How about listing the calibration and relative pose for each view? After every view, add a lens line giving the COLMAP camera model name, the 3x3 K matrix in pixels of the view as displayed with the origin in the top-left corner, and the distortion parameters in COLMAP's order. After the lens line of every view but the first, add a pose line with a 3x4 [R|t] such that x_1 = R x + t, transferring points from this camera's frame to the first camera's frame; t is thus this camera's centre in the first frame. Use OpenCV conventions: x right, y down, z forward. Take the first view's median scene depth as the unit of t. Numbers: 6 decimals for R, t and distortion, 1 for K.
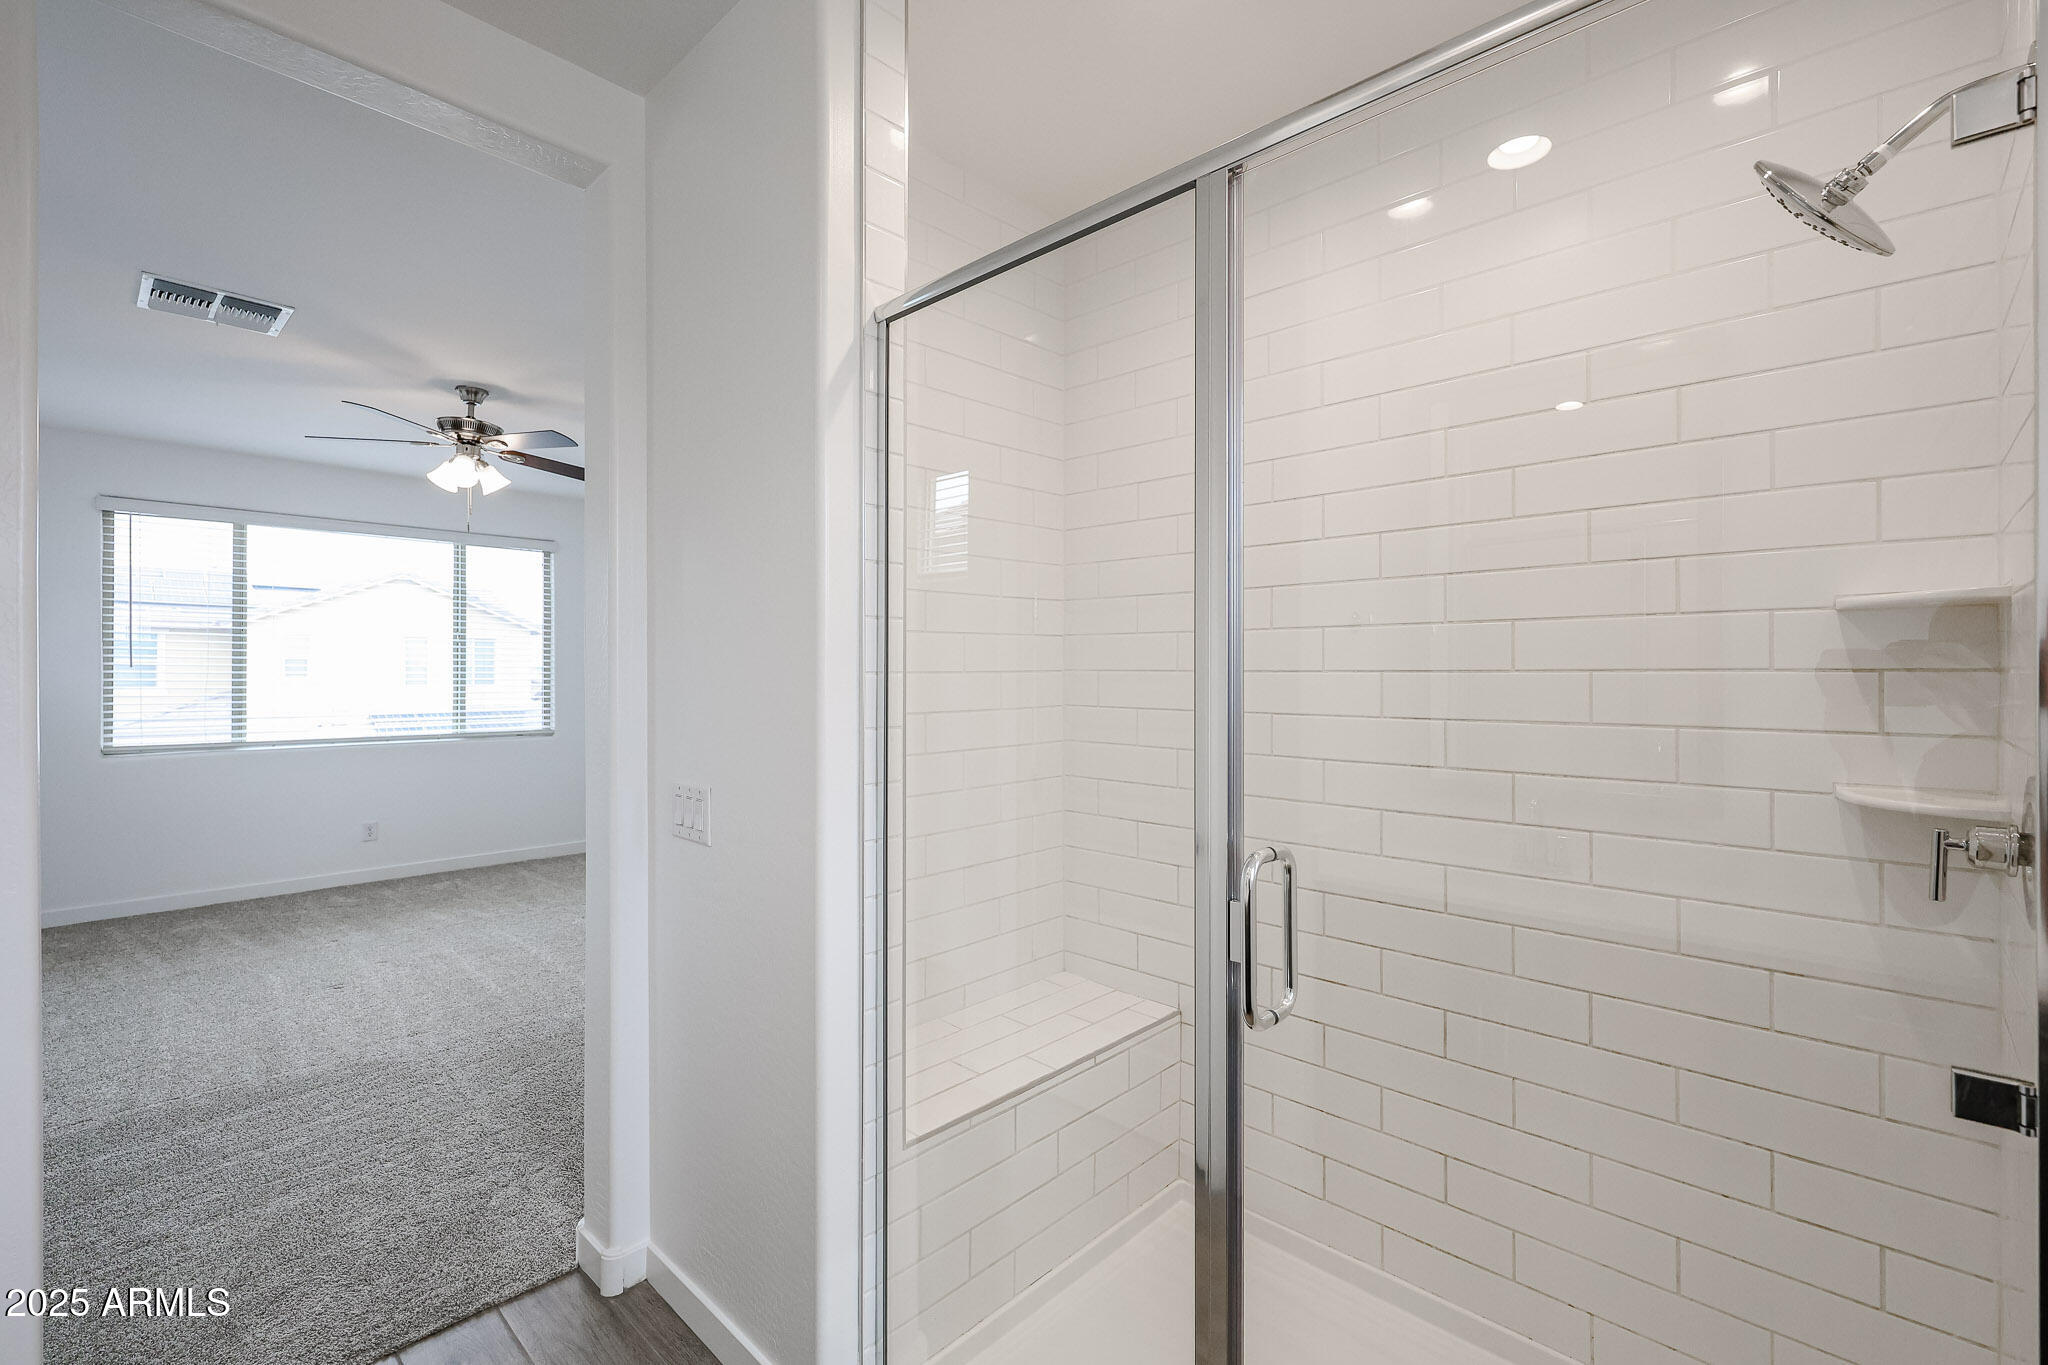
lens RADIAL K [[693.6, 0, 1020.8], [0, 693.6, 686.5], [0, 0, 1]] dist [0.000125, 0.000100]
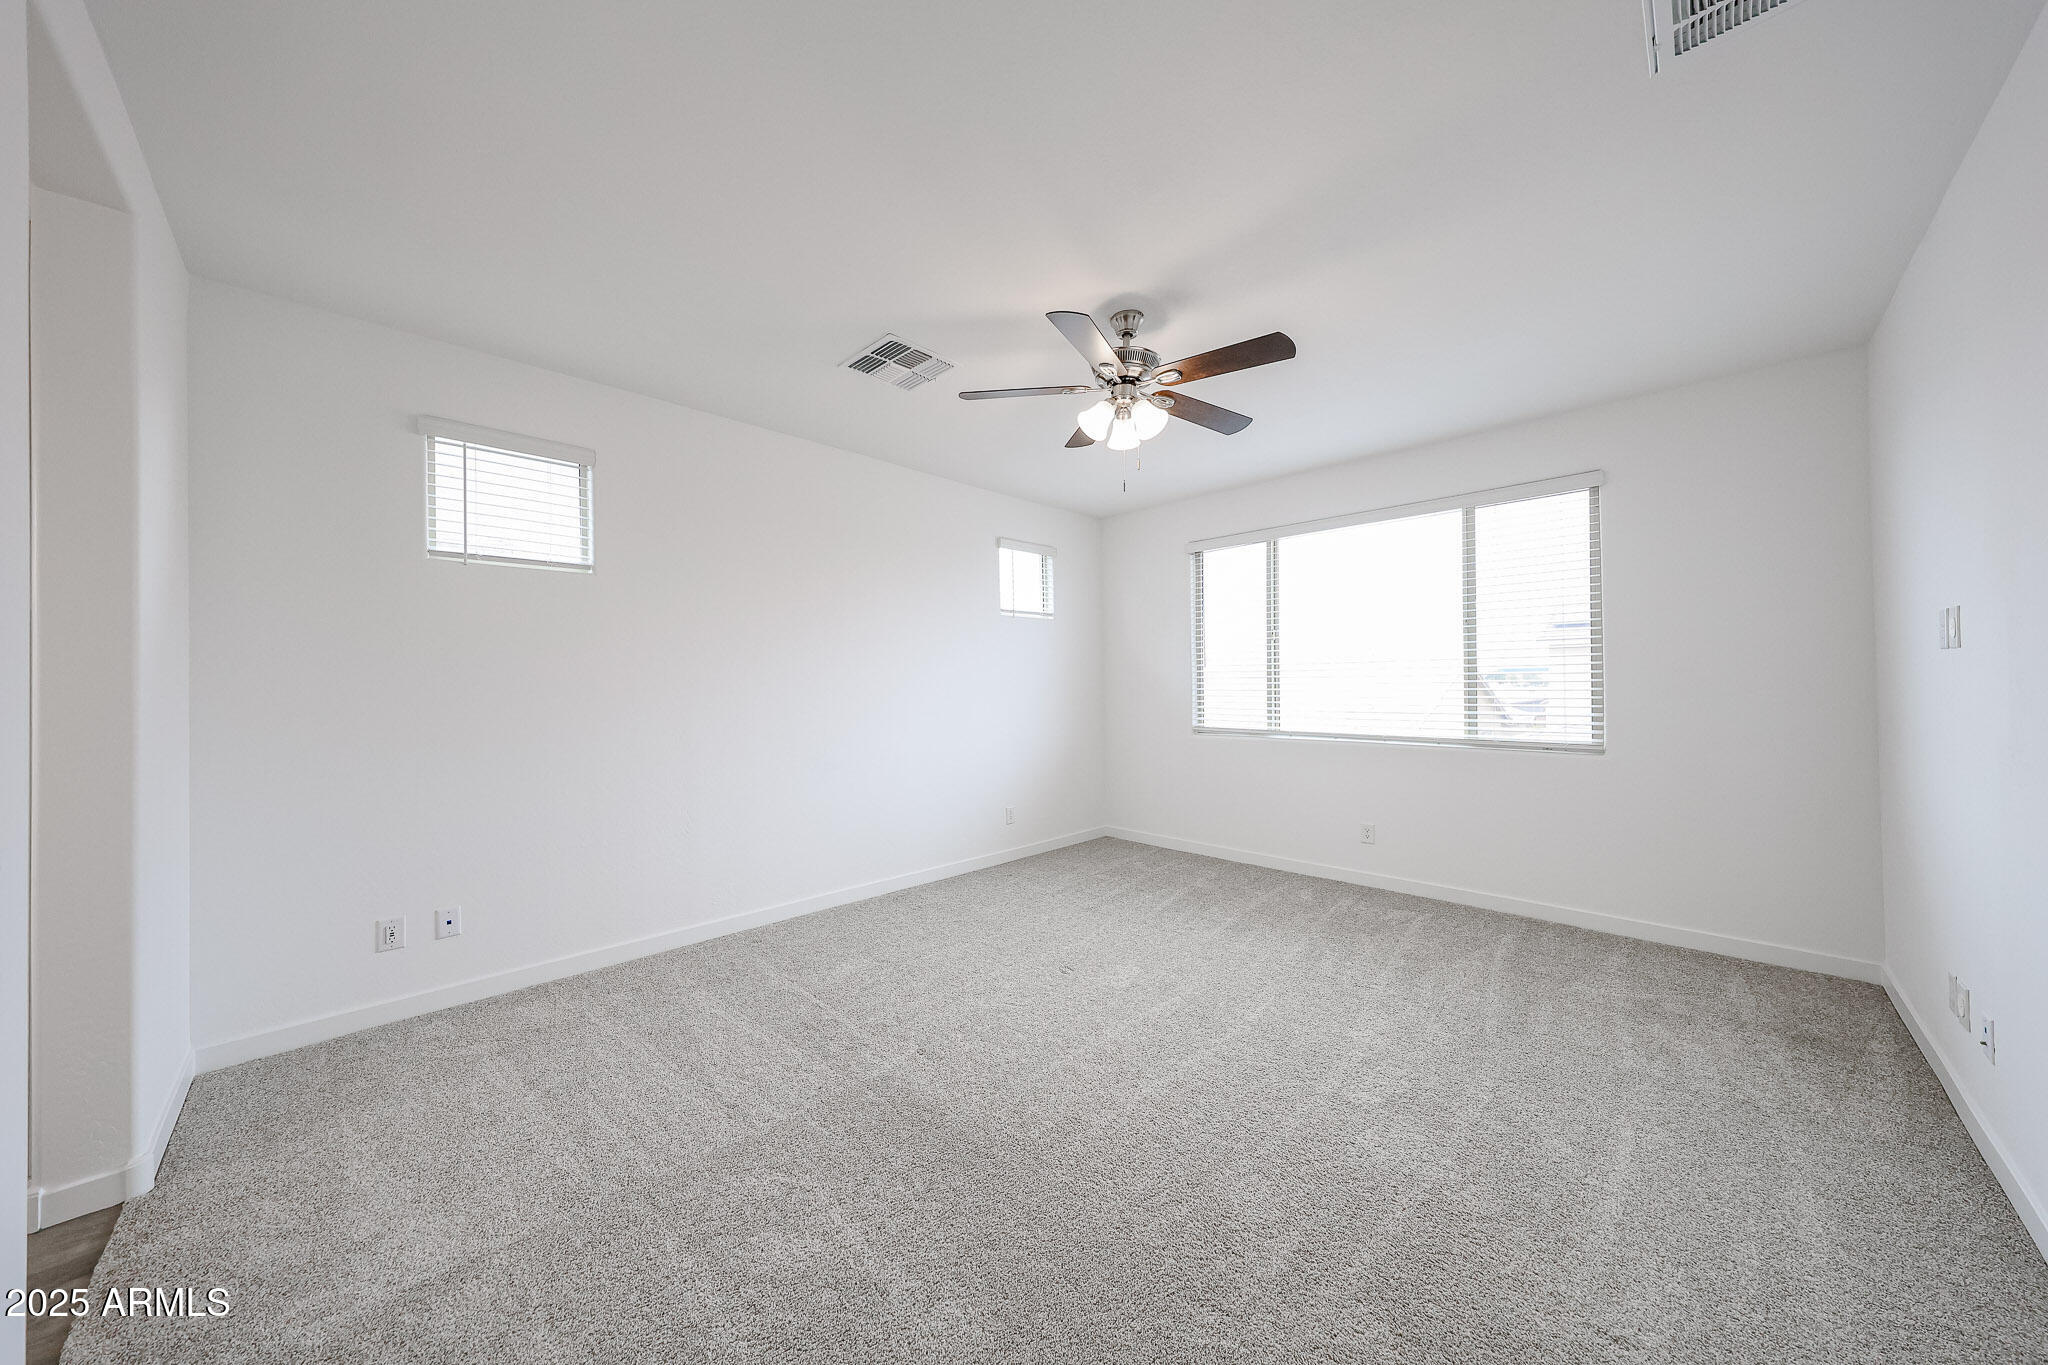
lens RADIAL K [[693.6, 0, 1020.8], [0, 693.6, 686.5], [0, 0, 1]] dist [0.000125, 0.000100]
pose [[-0.030823, -0.005698, -0.999509, 0.033511], [-0.007938, 0.999954, -0.005456, 0.016674], [0.999493, 0.007766, -0.030867, 0.595484]]
